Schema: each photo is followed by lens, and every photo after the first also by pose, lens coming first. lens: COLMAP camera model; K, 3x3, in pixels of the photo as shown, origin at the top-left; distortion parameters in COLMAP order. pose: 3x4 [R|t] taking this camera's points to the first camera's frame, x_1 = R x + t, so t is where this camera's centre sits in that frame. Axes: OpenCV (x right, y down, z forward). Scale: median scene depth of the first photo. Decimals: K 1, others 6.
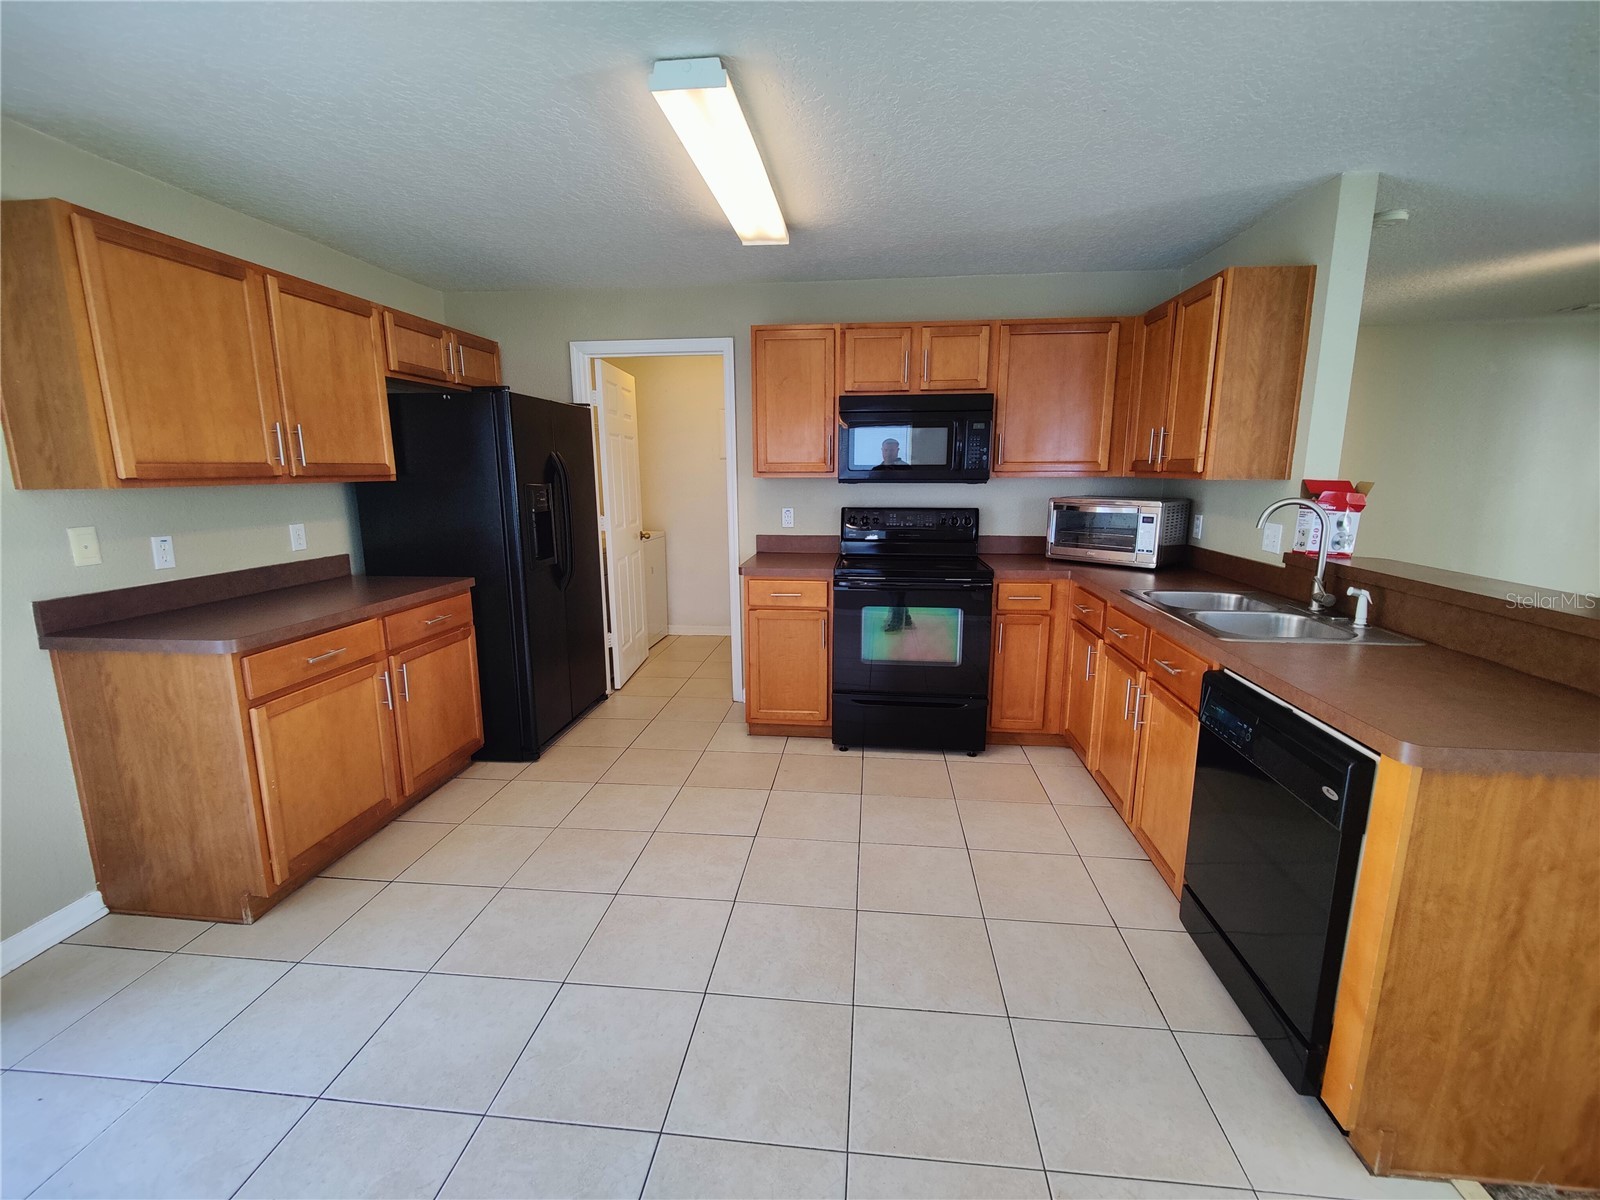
lens RADIAL K [[690.1, 0, 803.2], [0, 690.1, 597.0], [0, 0, 1]] dist [0.024228, -0.015478]
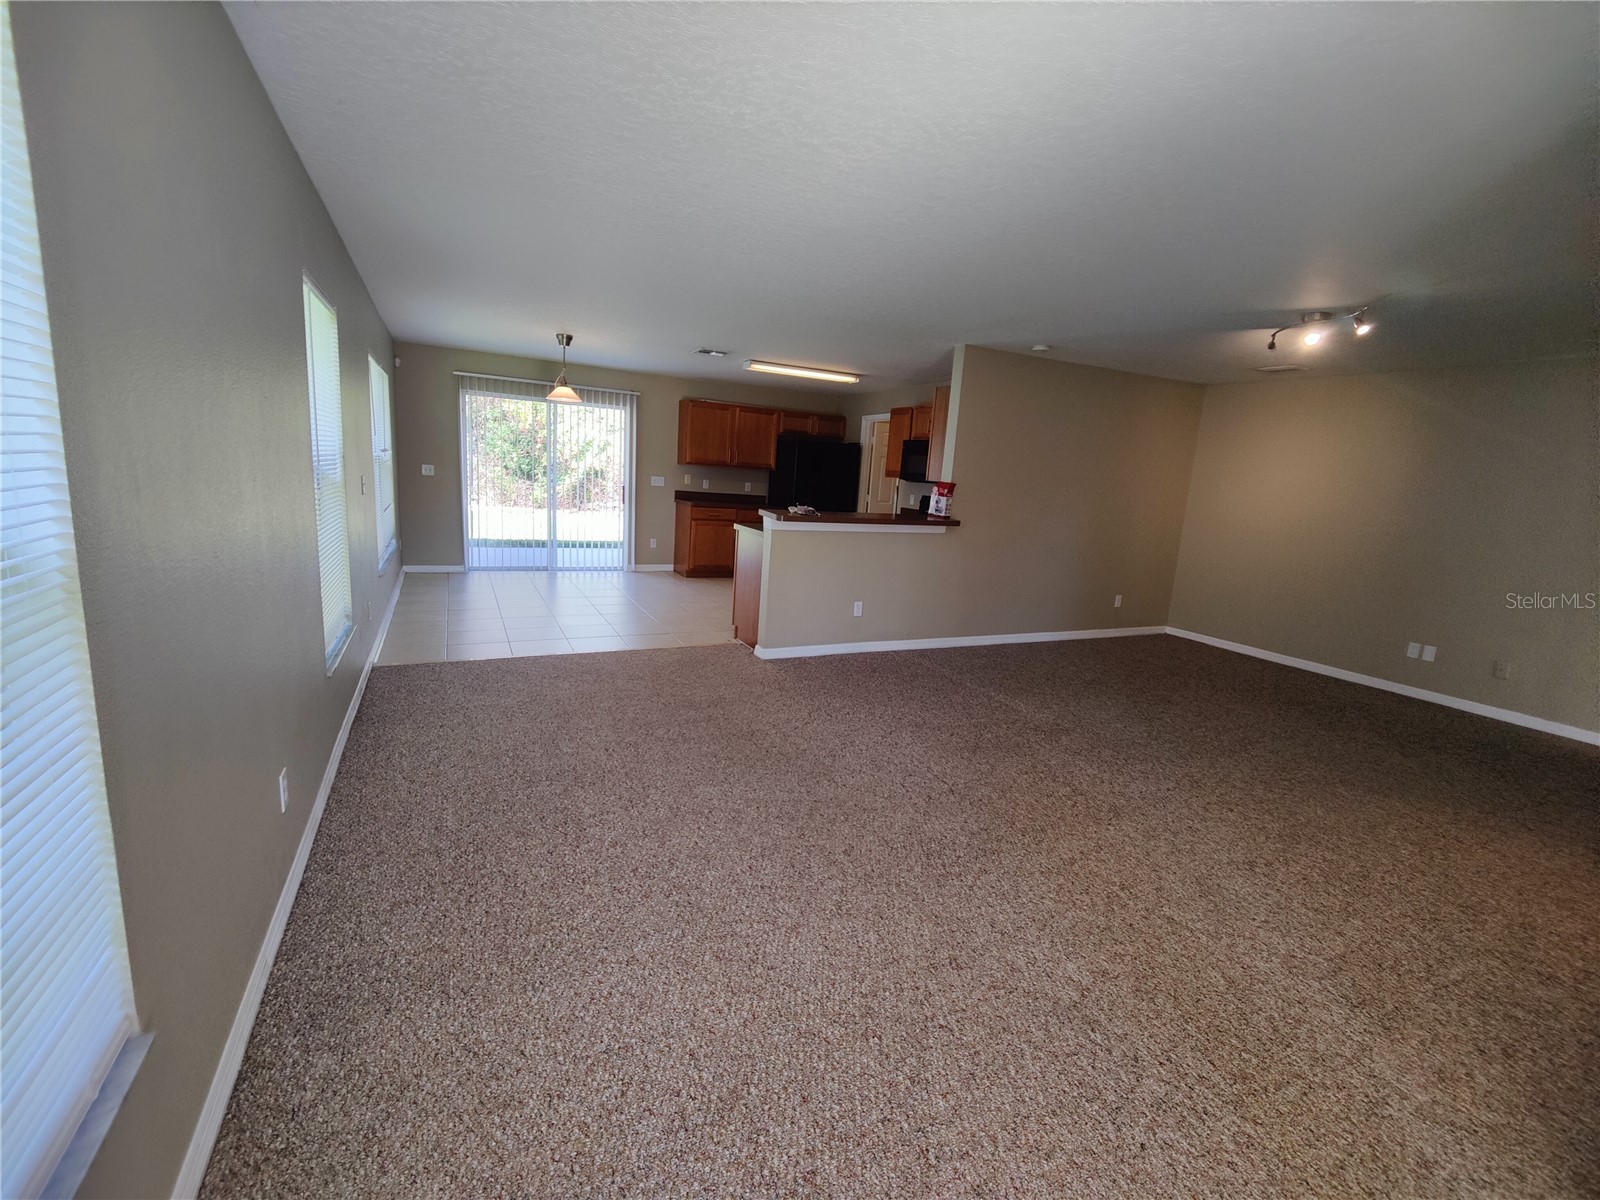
lens RADIAL K [[693.7, 0, 804.1], [0, 693.7, 597.0], [0, 0, 1]] dist [0.041796, -0.037538]
pose [[0.536281, 0.188663, -0.822684, 2.186476], [-0.220961, 0.972087, 0.078888, 0.098435], [0.814603, 0.139475, 0.562999, -0.490550]]
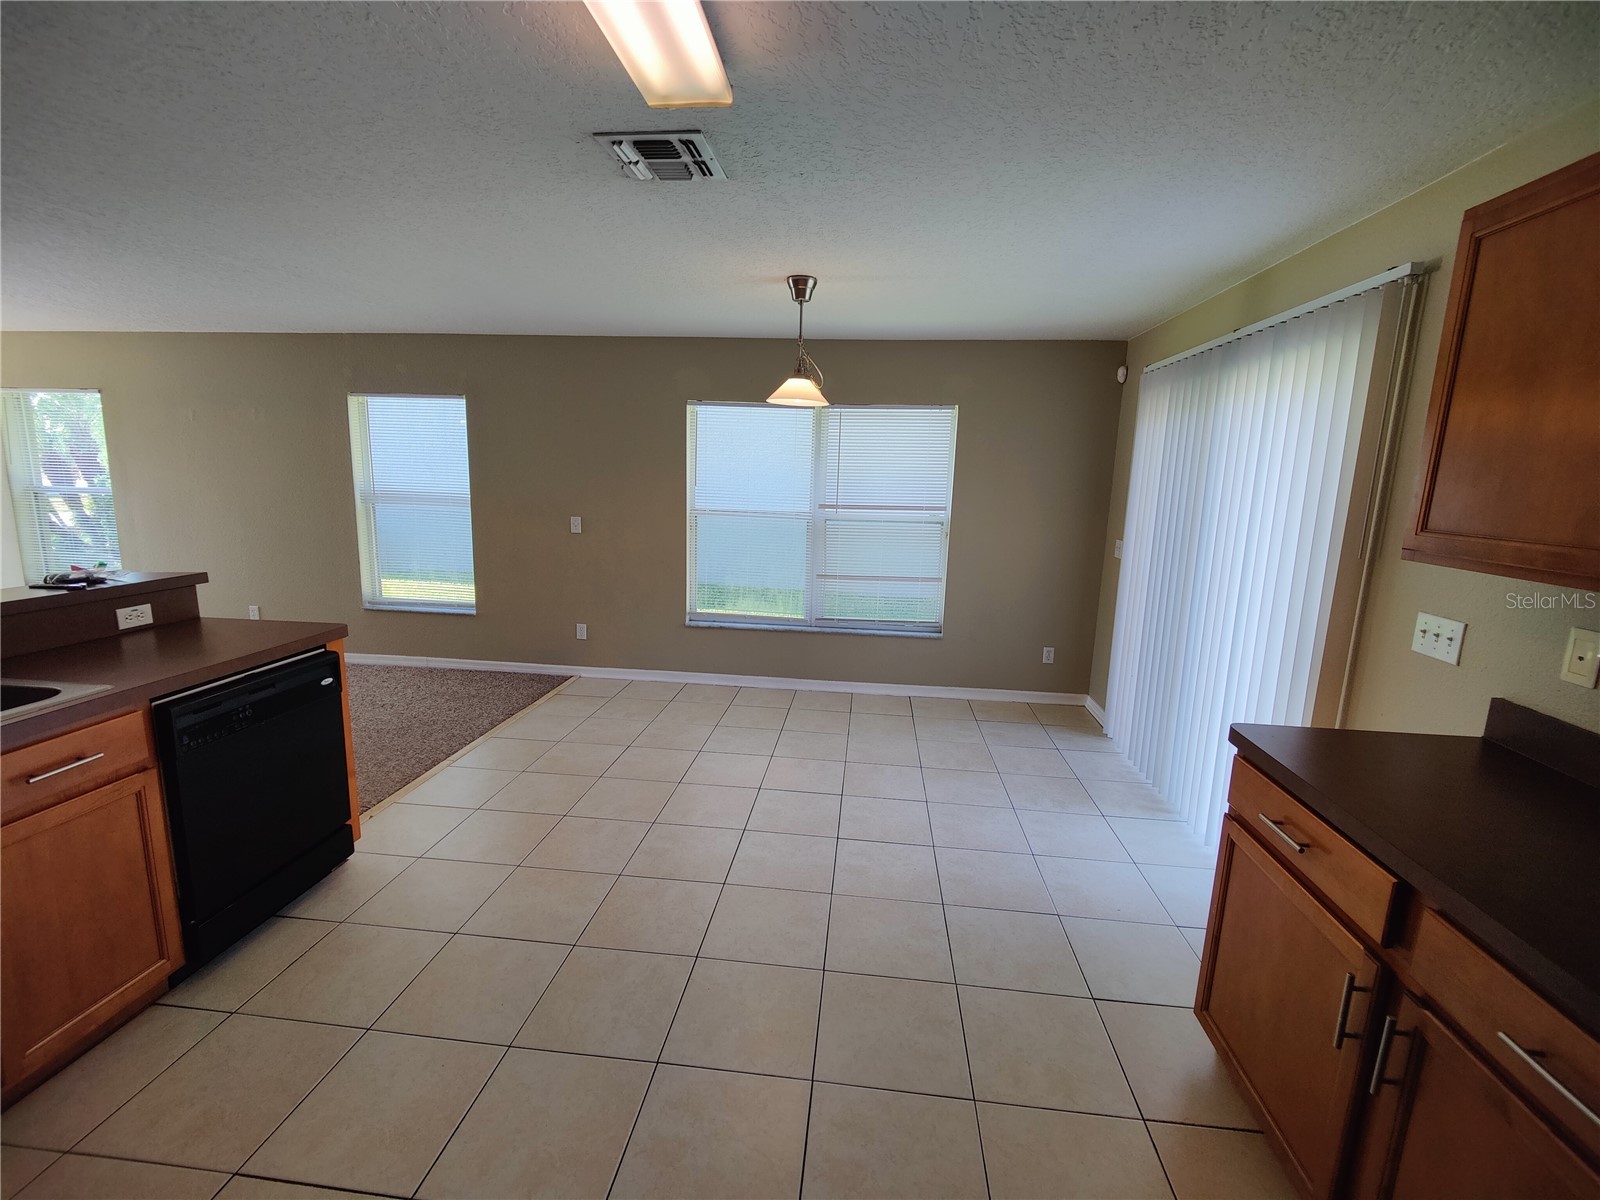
lens RADIAL K [[691.7, 0, 800.0], [0, 691.7, 593.9], [0, 0, 1]] dist [0.024517, -0.019290]
pose [[-0.999640, -0.026377, -0.004978, -0.194956], [-0.026452, 0.936486, 0.349705, -0.280077], [-0.004563, 0.349711, -0.936847, 1.287582]]
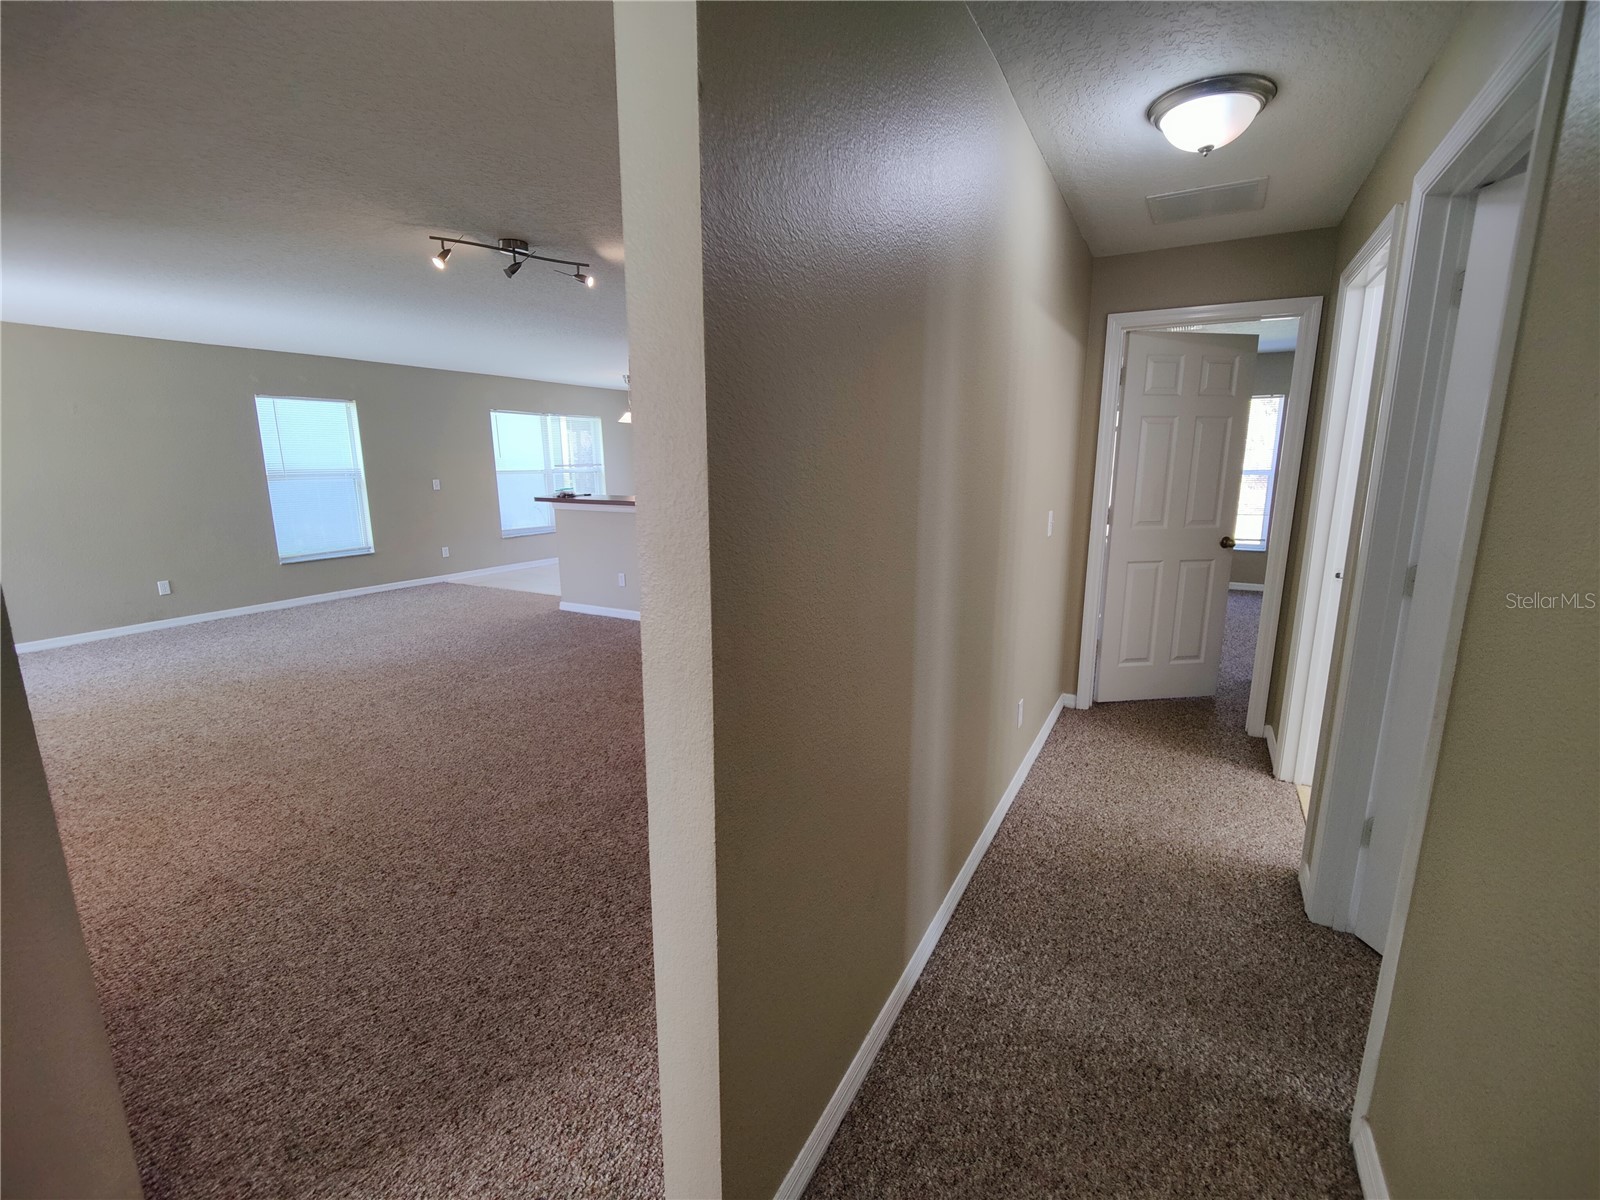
lens RADIAL K [[691.7, 0, 800.0], [0, 691.7, 593.9], [0, 0, 1]] dist [0.024517, -0.019290]
pose [[-0.399892, 0.183165, -0.898074, 2.453219], [-0.163314, 0.949910, 0.266457, -0.391405], [0.901895, 0.253223, -0.349948, 2.036636]]
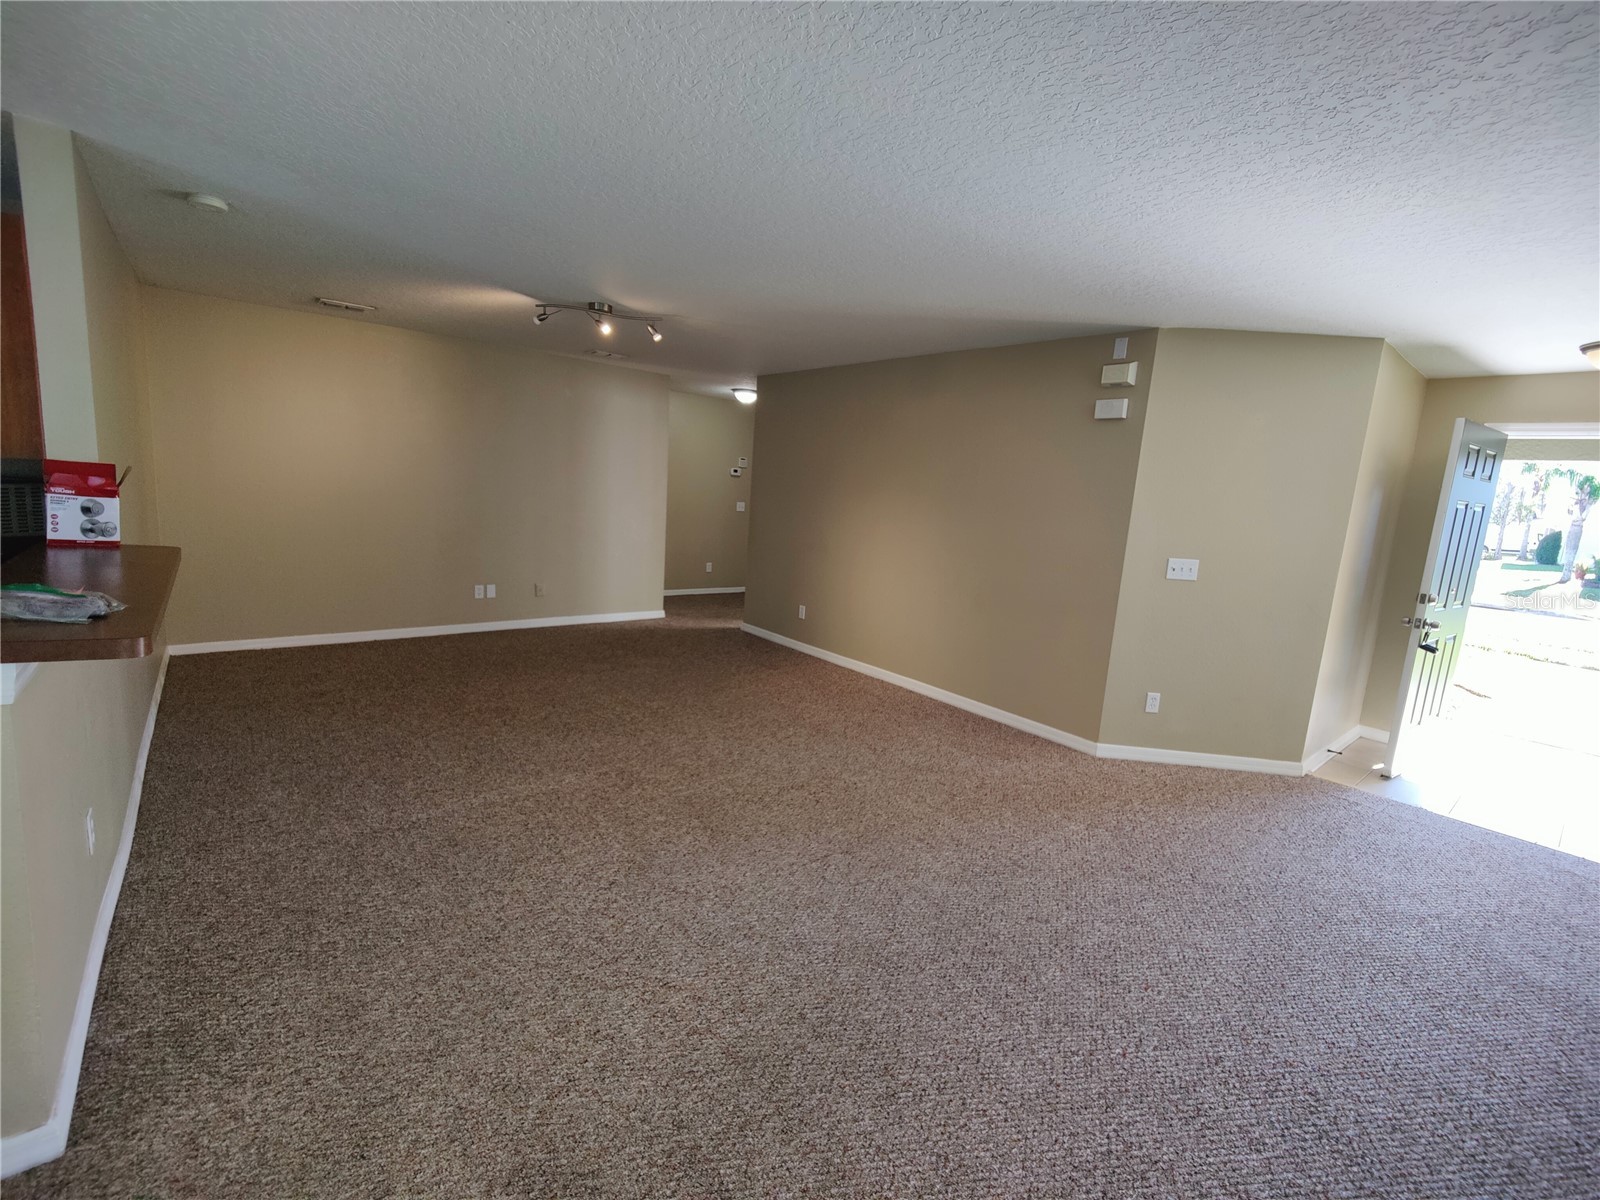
lens RADIAL K [[690.1, 0, 803.2], [0, 690.1, 597.0], [0, 0, 1]] dist [0.024228, -0.015478]
pose [[0.701365, -0.064401, 0.709887, 0.702701], [0.061242, 0.997672, 0.030001, 0.036374], [-0.710166, 0.022433, 0.703676, -0.283786]]
